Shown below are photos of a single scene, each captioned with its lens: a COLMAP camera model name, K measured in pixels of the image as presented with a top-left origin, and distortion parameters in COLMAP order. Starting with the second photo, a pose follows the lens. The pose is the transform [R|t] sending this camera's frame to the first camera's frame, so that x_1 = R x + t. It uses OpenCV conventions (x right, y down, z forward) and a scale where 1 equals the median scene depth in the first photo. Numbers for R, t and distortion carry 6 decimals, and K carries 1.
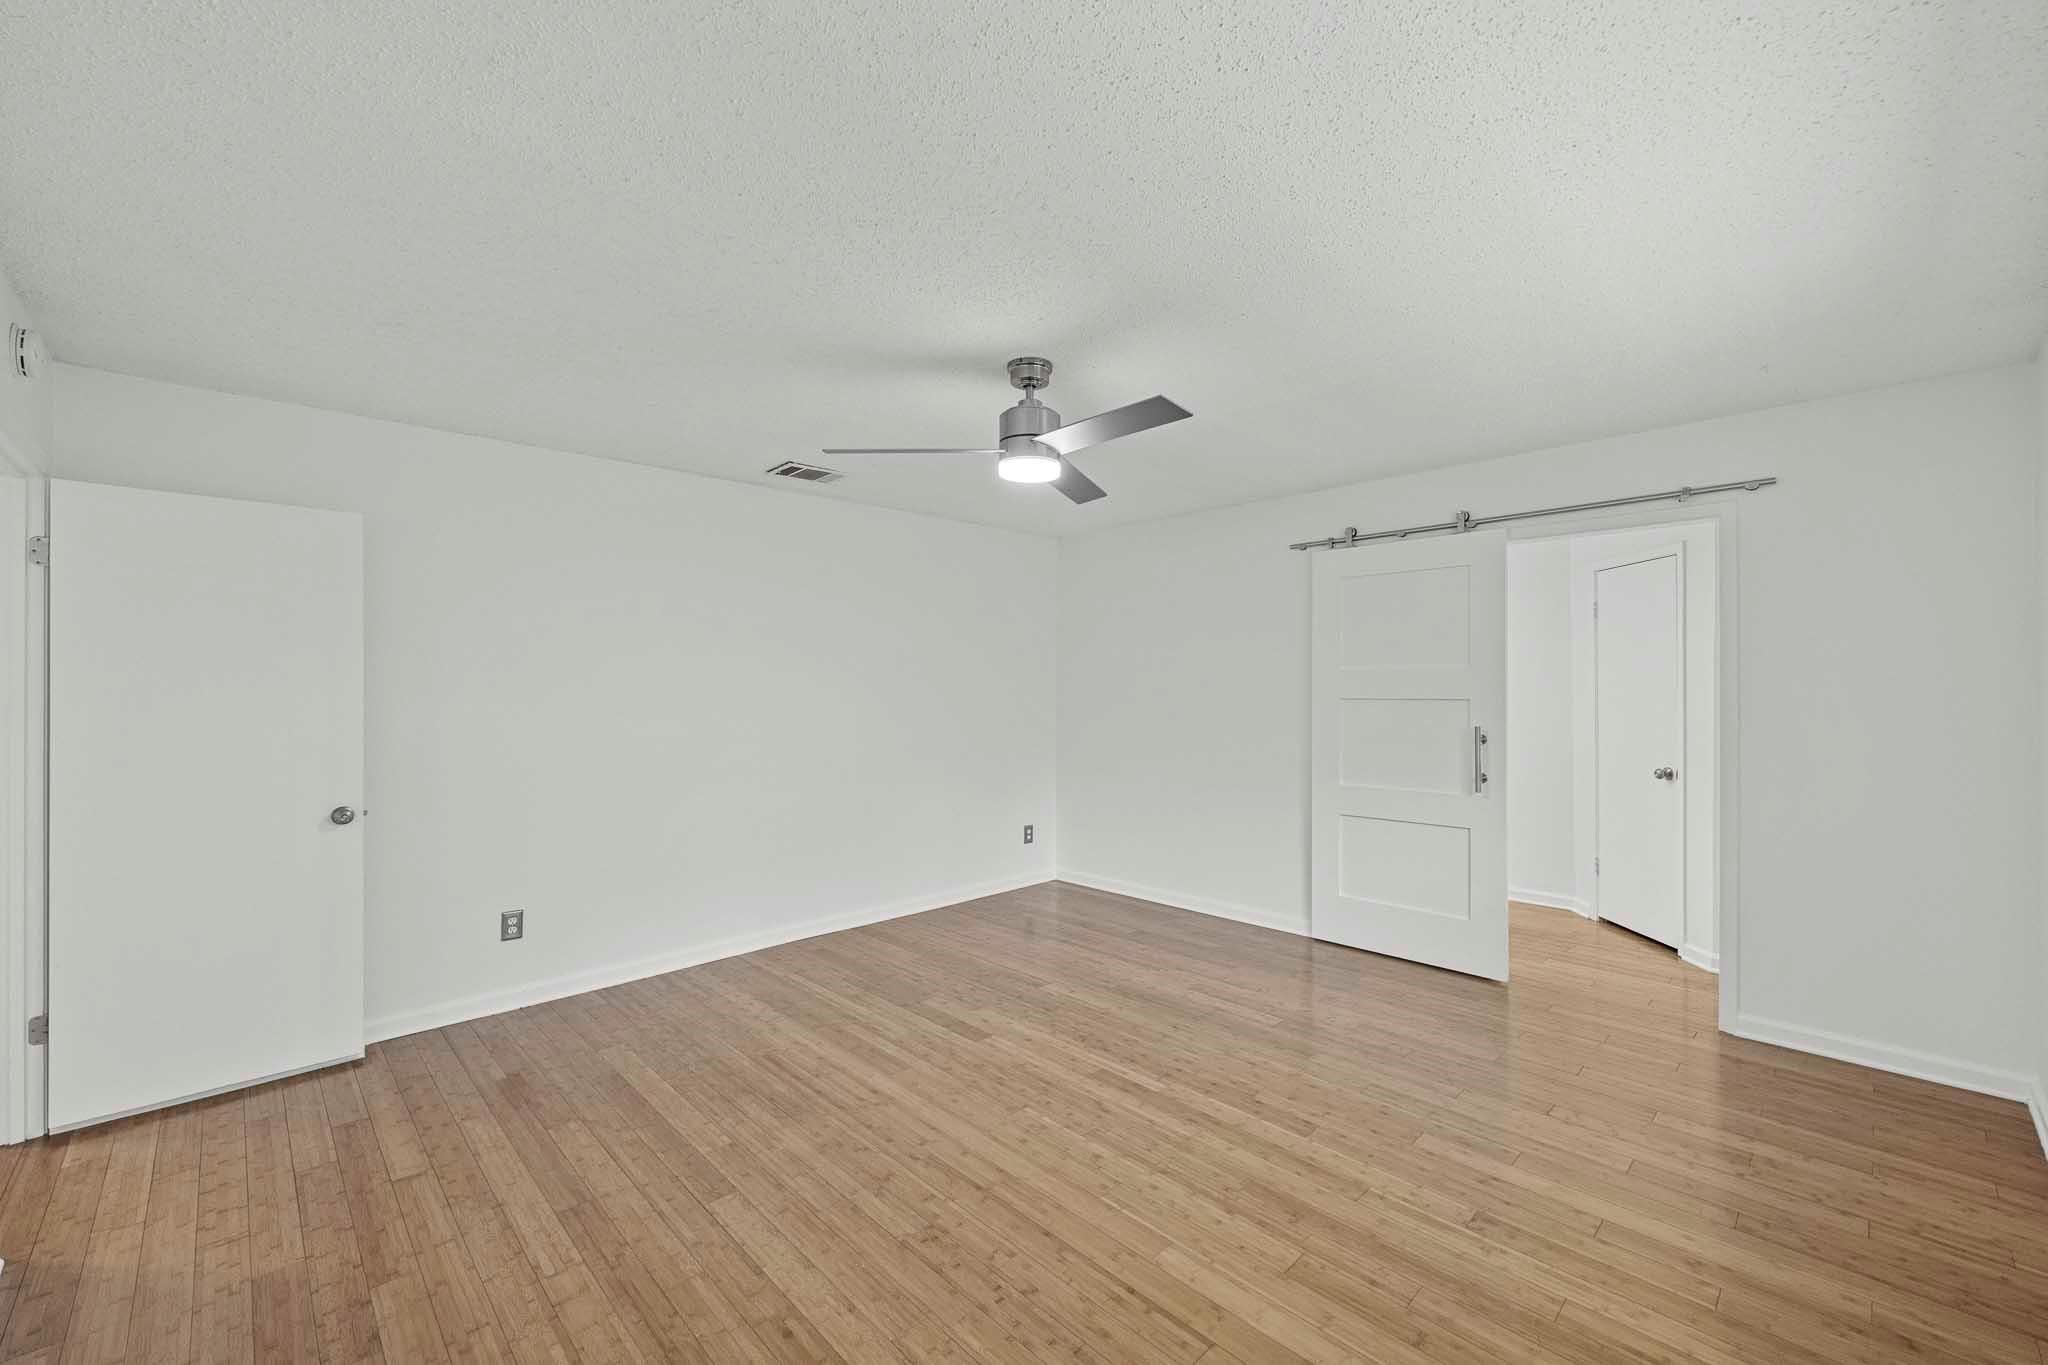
lens RADIAL K [[815.0, 0, 1024.5], [0, 815.0, 680.6], [0, 0, 1]] dist [0.002578, -0.000010]
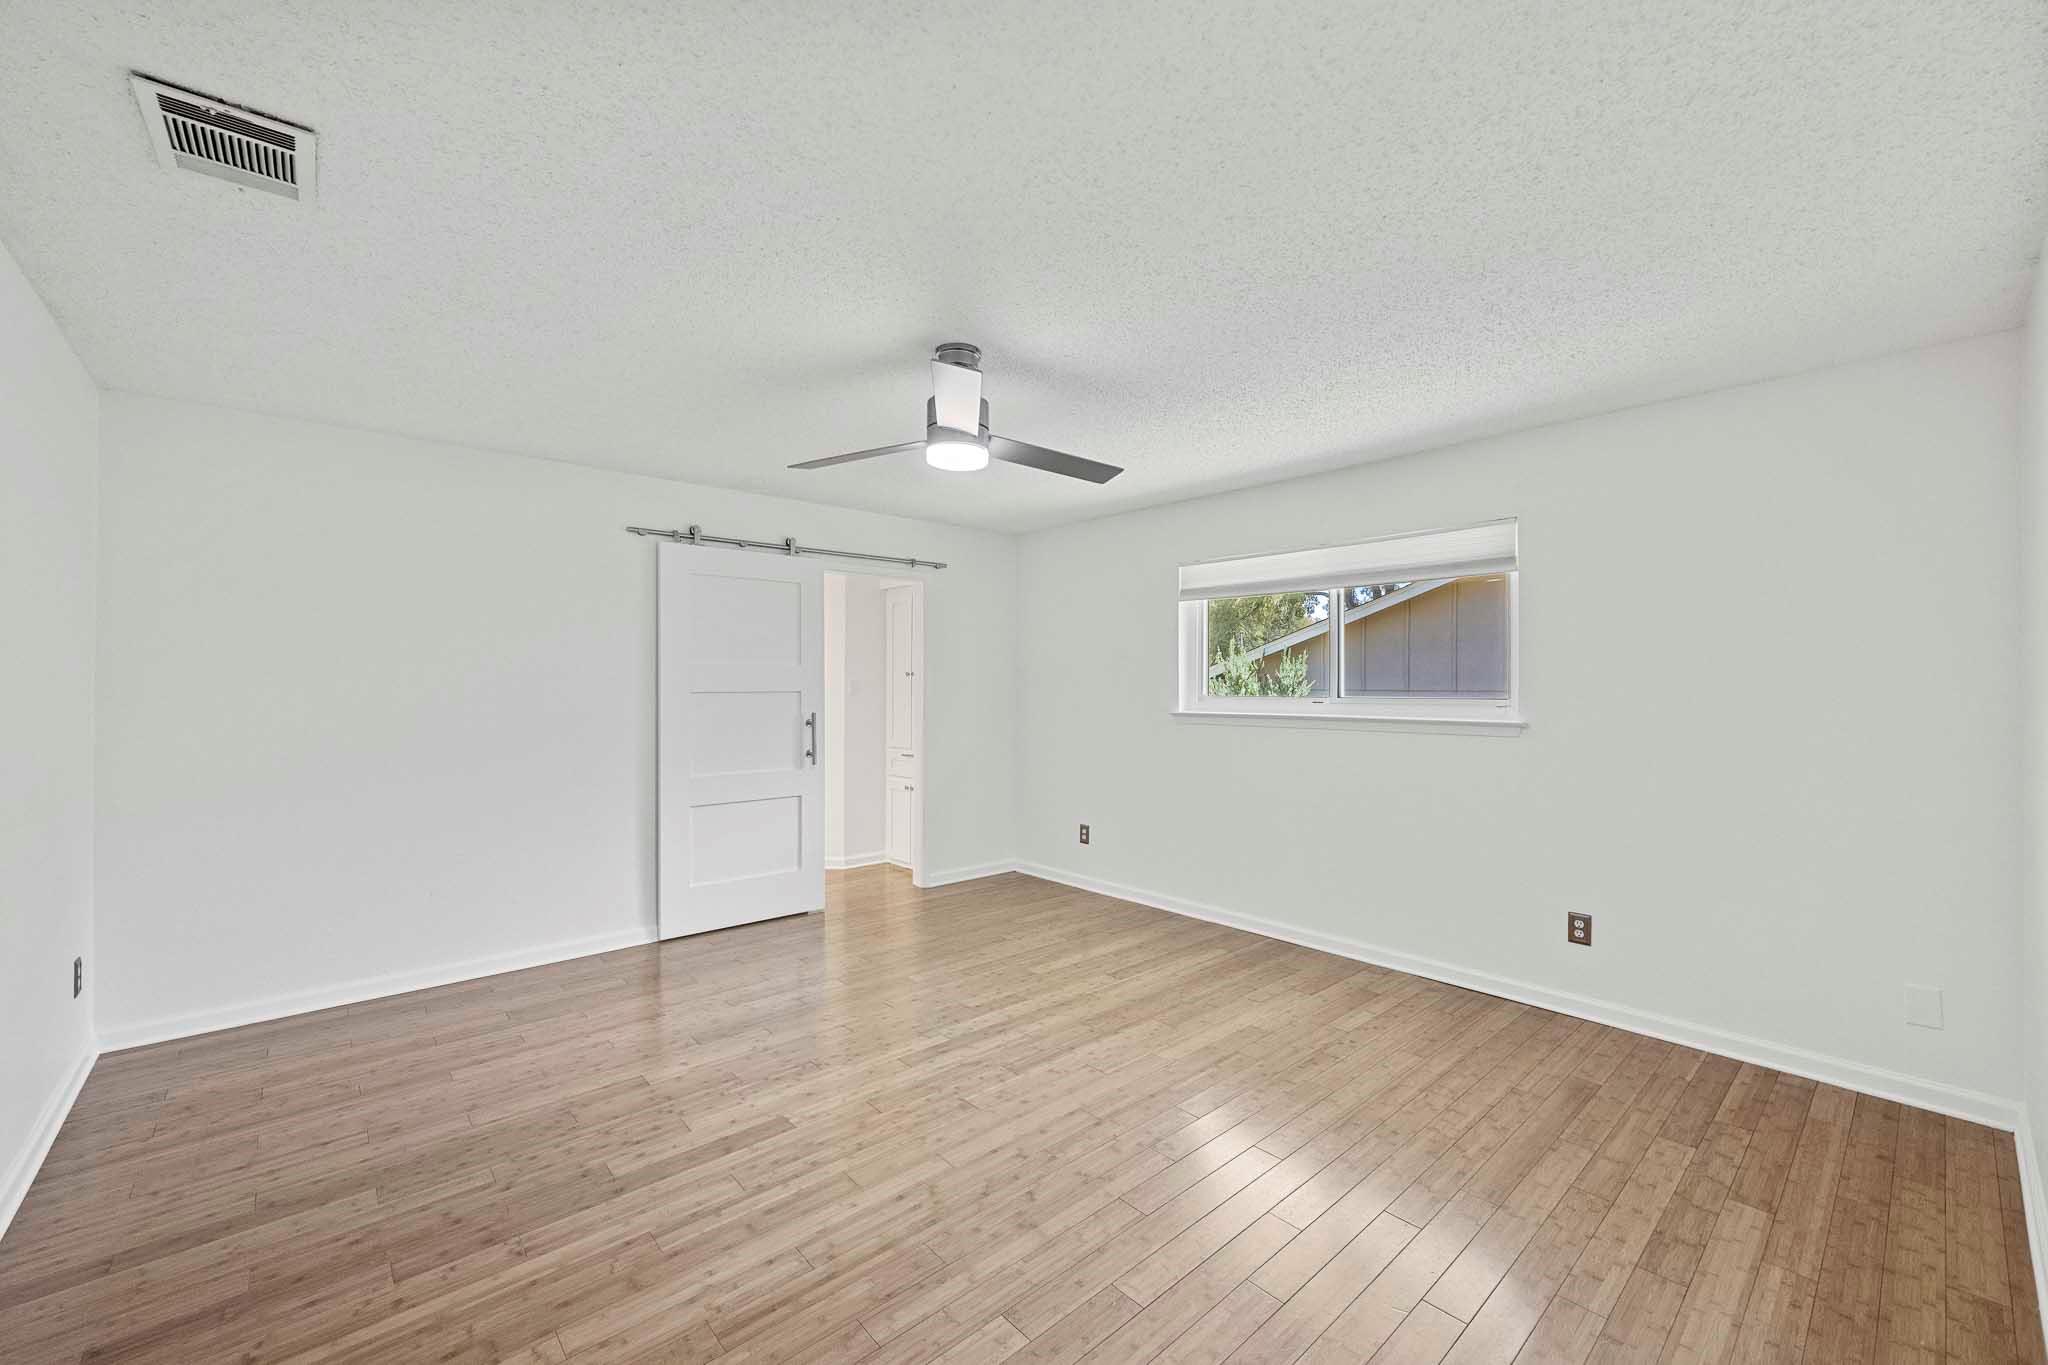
lens RADIAL K [[815.0, 0, 1019.2], [0, 815.0, 690.4], [0, 0, 1]] dist [0.002578, -0.000010]
pose [[0.049537, -0.003042, 0.998768, -0.892739], [-0.007927, 0.999963, 0.003439, 0.018416], [-0.998741, -0.008088, 0.049511, 0.802490]]
